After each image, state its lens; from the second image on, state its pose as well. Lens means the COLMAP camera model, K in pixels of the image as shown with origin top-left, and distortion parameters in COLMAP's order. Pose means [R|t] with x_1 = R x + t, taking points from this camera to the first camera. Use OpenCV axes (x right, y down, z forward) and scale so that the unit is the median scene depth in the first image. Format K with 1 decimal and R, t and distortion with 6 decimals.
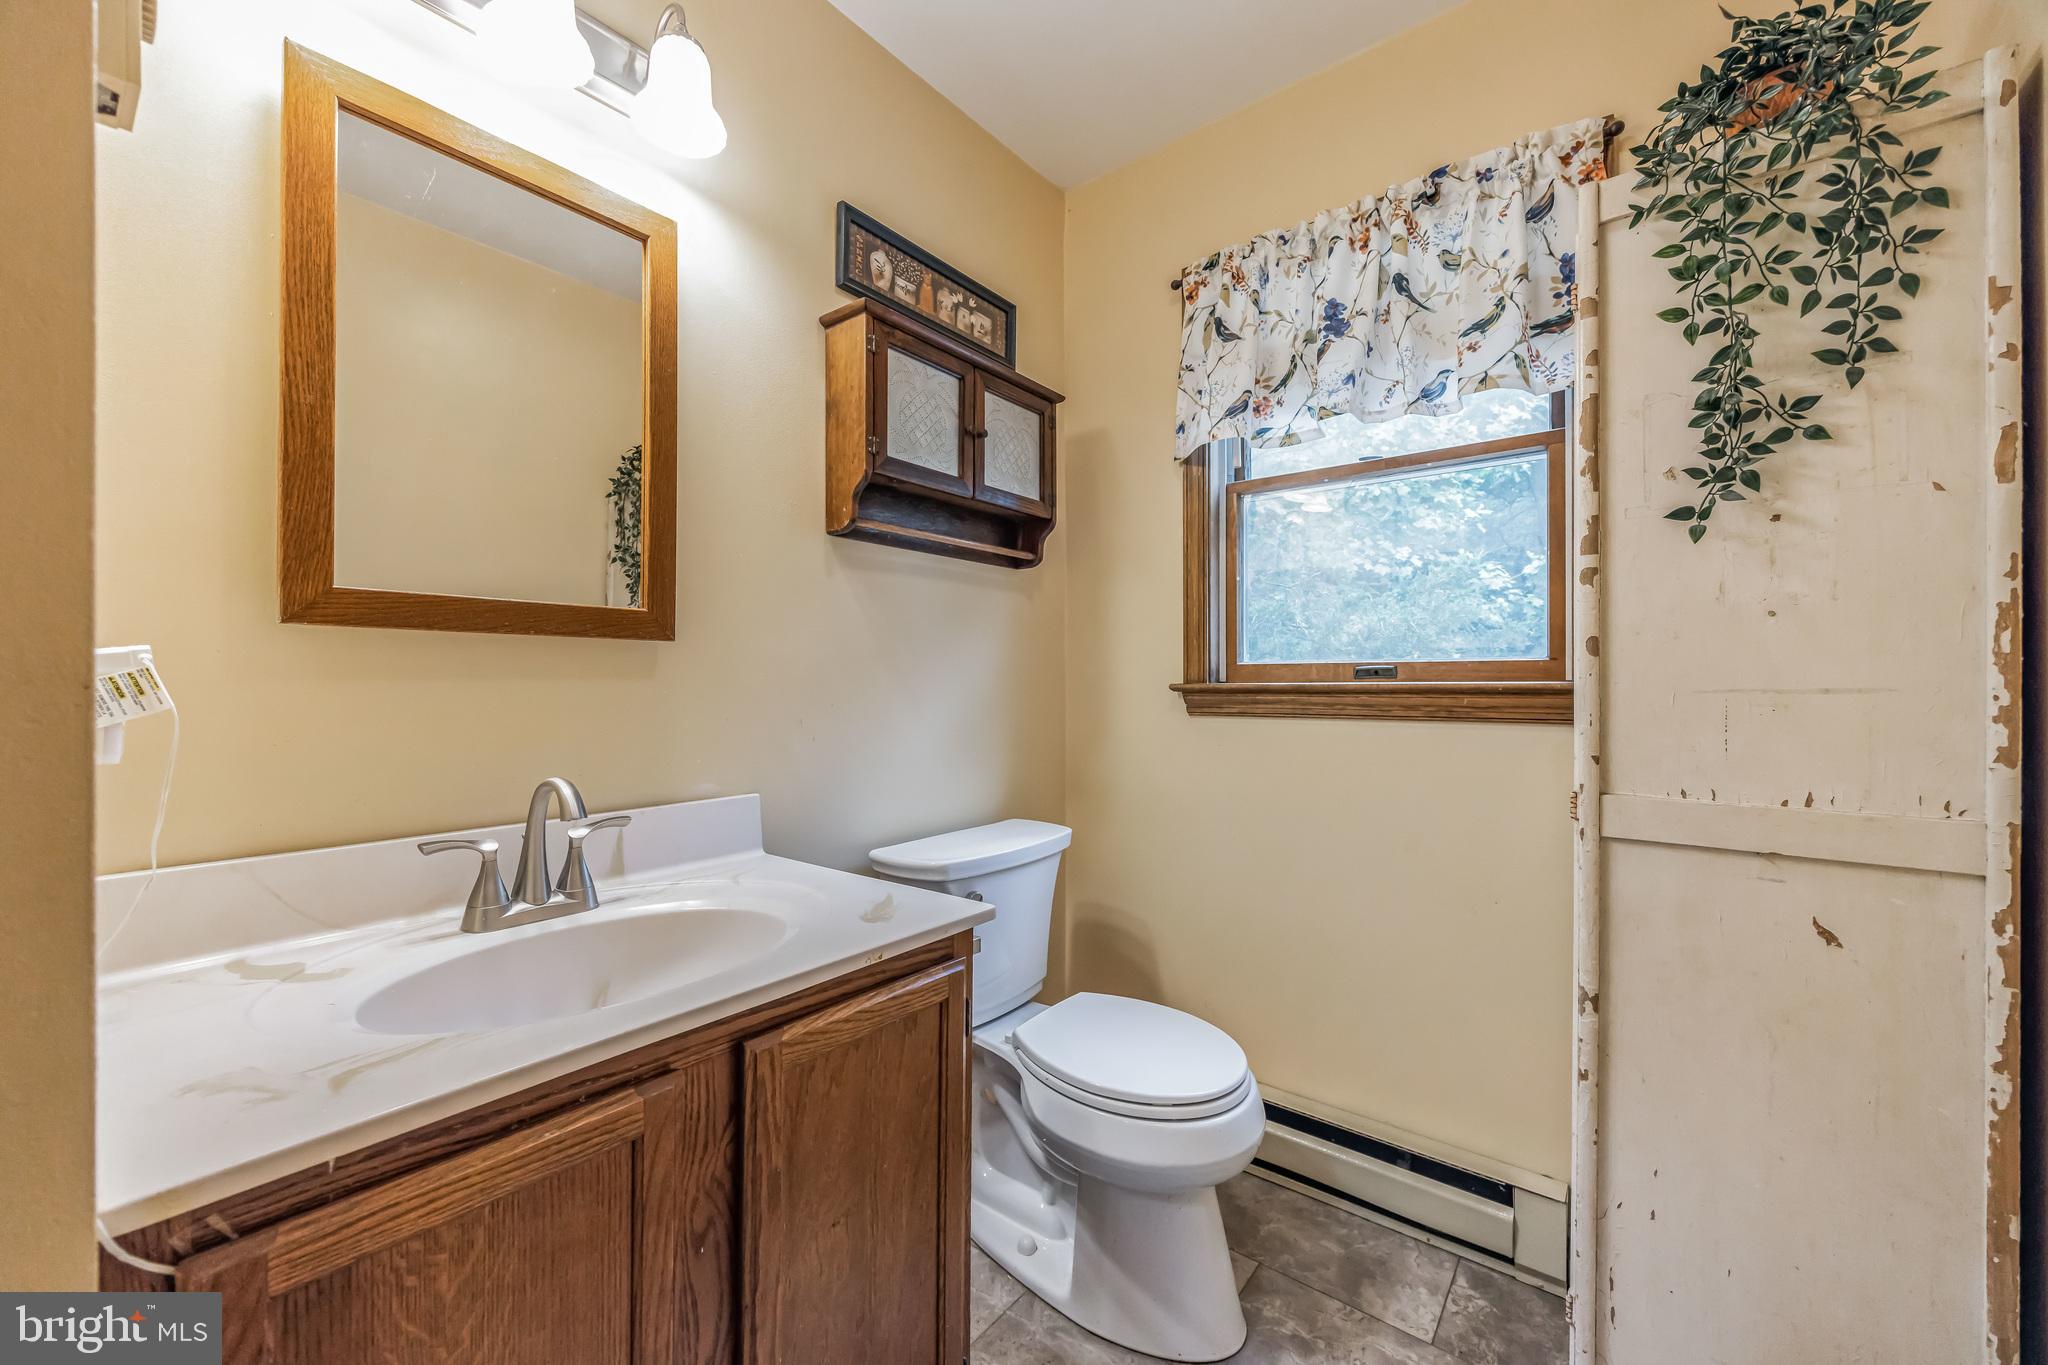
lens RADIAL K [[788.0, 0, 1014.7], [0, 788.0, 691.8], [0, 0, 1]] dist [-0.000178, -0.000007]
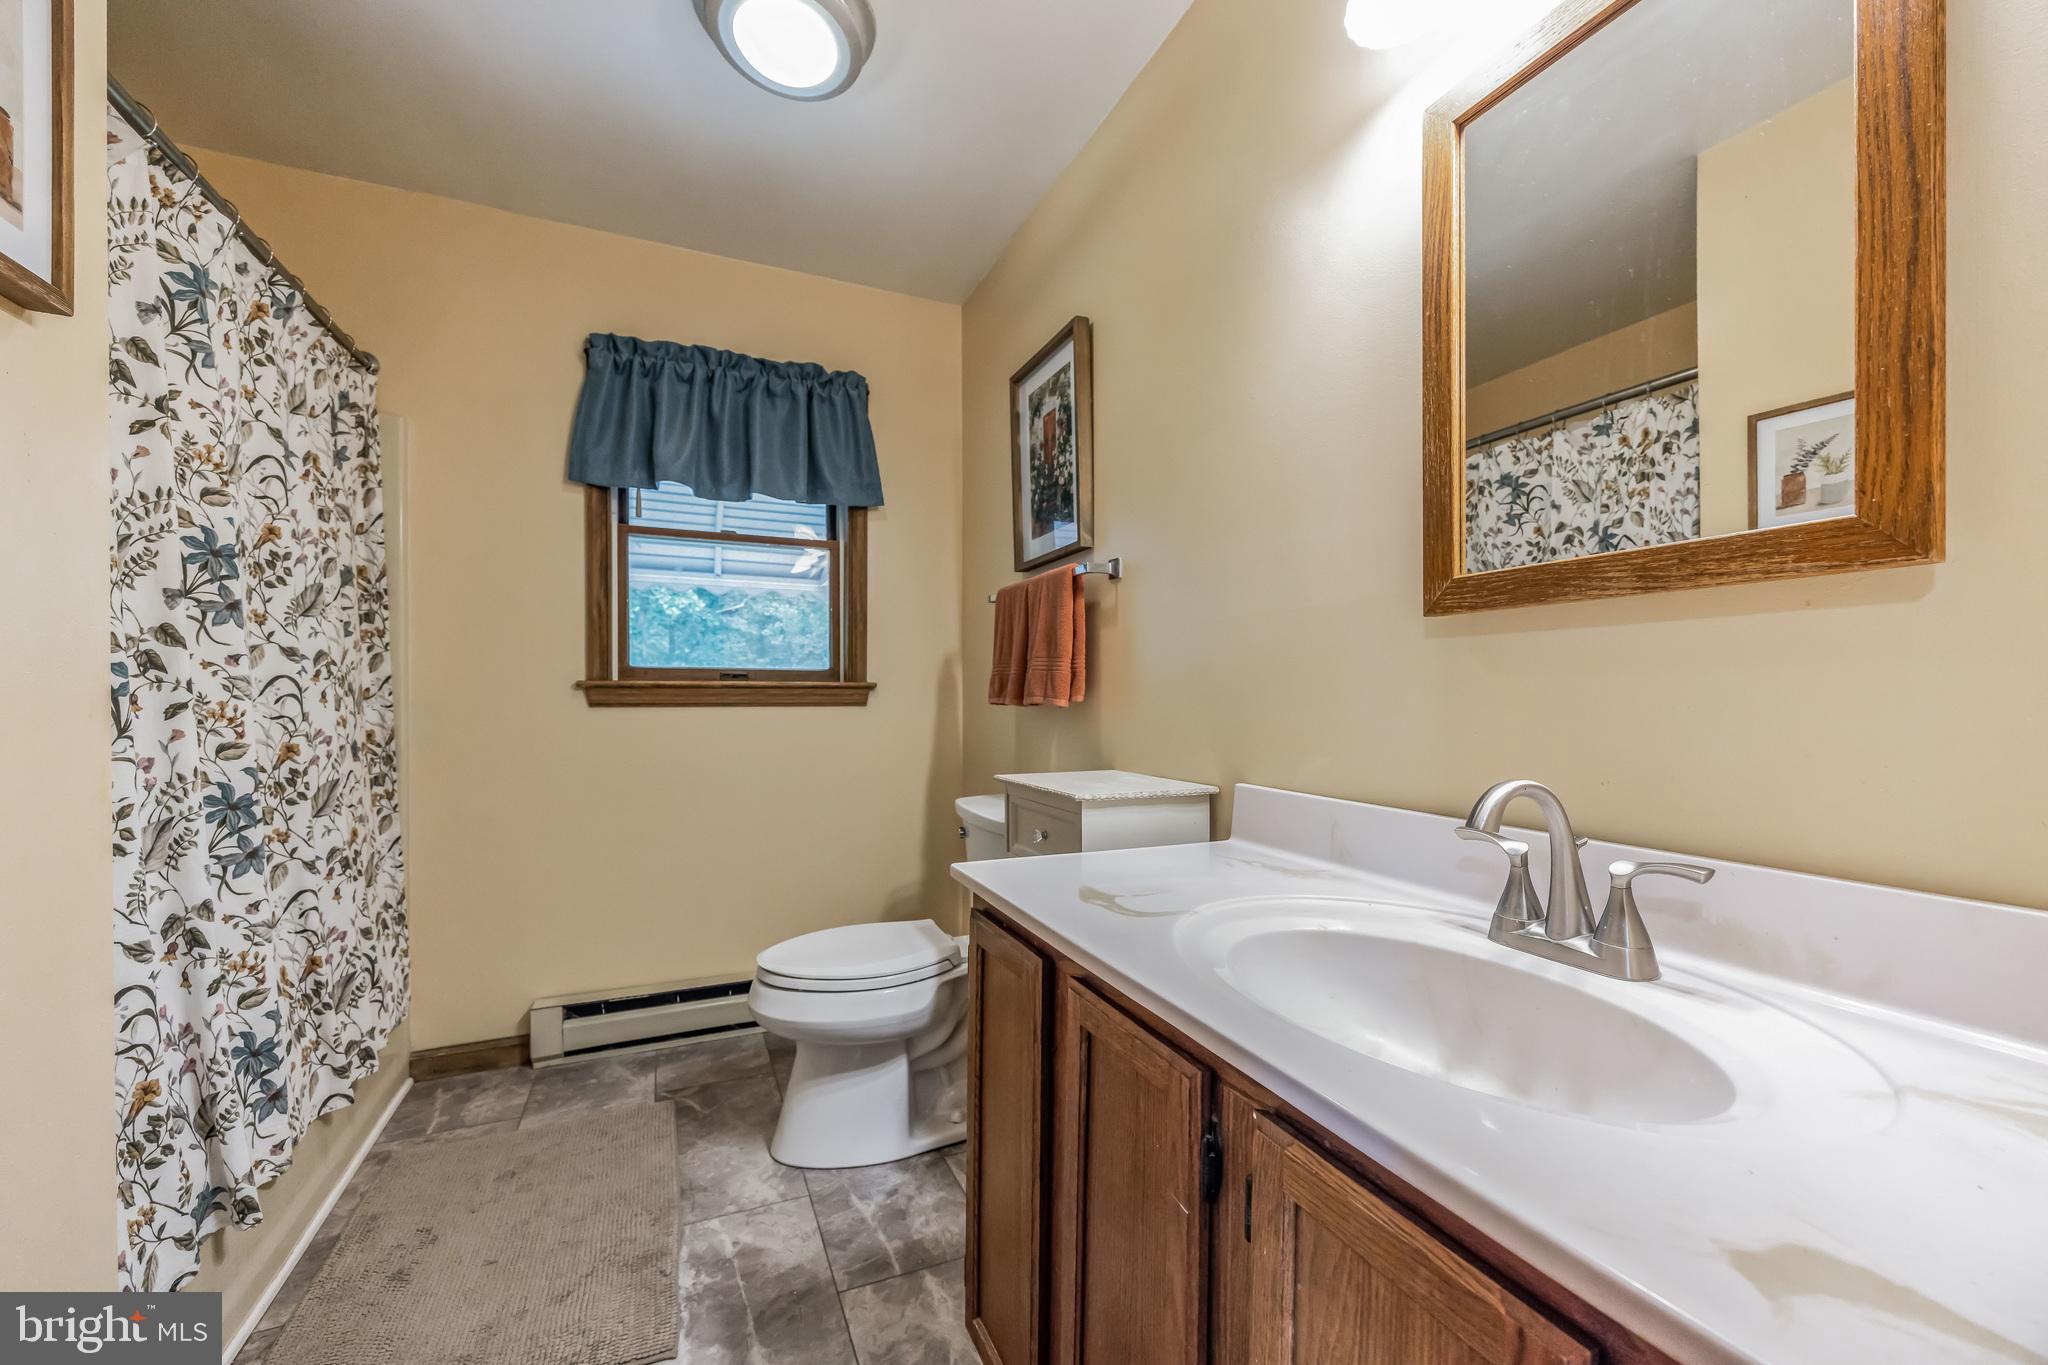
lens RADIAL K [[824.2, 0, 1017.2], [0, 824.2, 700.5], [0, 0, 1]] dist [-0.000338, -0.000017]
pose [[-0.481205, 0.009902, -0.876552, 0.438436], [0.015060, 0.999882, 0.003028, 0.010822], [0.876479, -0.011744, -0.481298, 0.970839]]
